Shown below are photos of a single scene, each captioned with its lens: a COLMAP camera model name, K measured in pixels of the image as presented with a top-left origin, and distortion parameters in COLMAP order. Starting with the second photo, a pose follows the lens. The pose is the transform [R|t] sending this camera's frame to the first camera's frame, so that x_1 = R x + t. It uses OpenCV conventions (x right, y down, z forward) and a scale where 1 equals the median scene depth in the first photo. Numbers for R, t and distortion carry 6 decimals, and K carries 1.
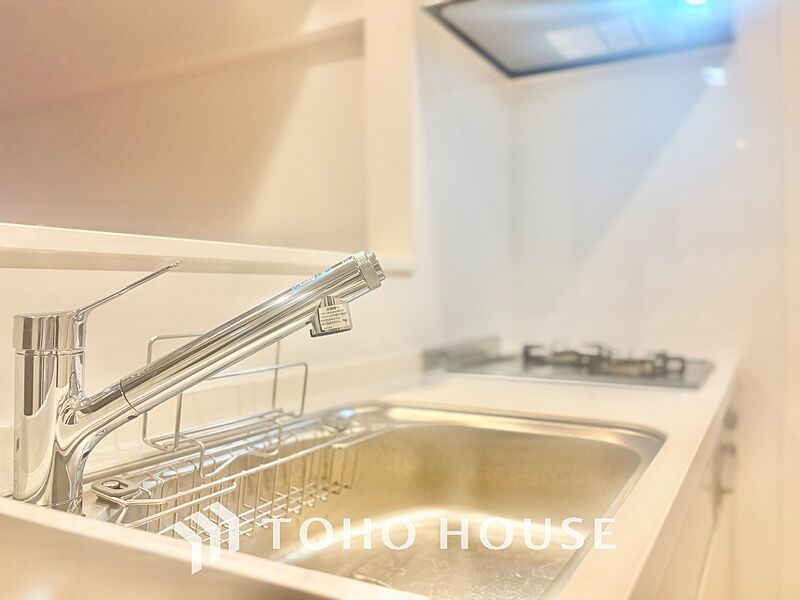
lens RADIAL K [[681.4, 0, 400.0], [0, 681.4, 300.0], [0, 0, 1]] dist [-0.000858, -0.000629]
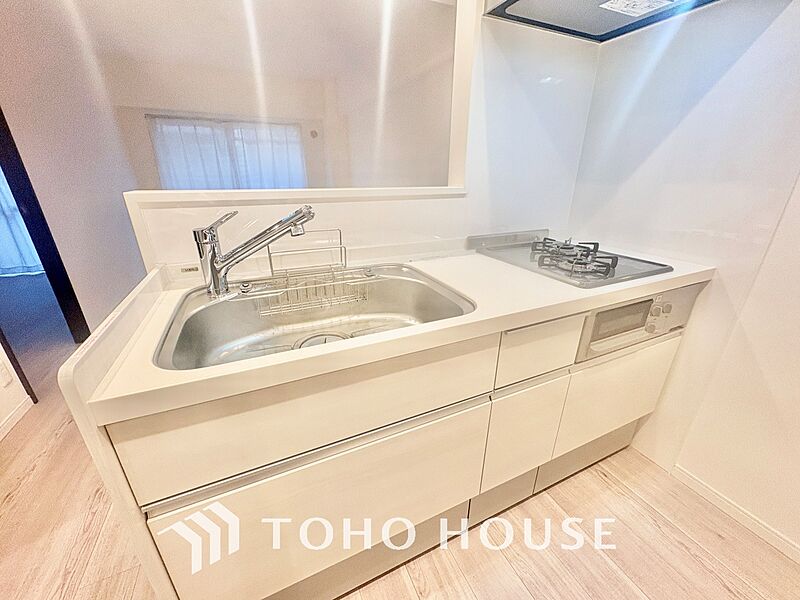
lens RADIAL K [[319.6, 0, 402.4], [0, 319.6, 298.5], [0, 0, 1]] dist [0.001882, 0.000096]
pose [[0.804353, 0.222277, -0.551008, 0.828624], [-0.017424, 0.935811, 0.352072, -0.156334], [0.593897, -0.273589, 0.756595, 0.325143]]
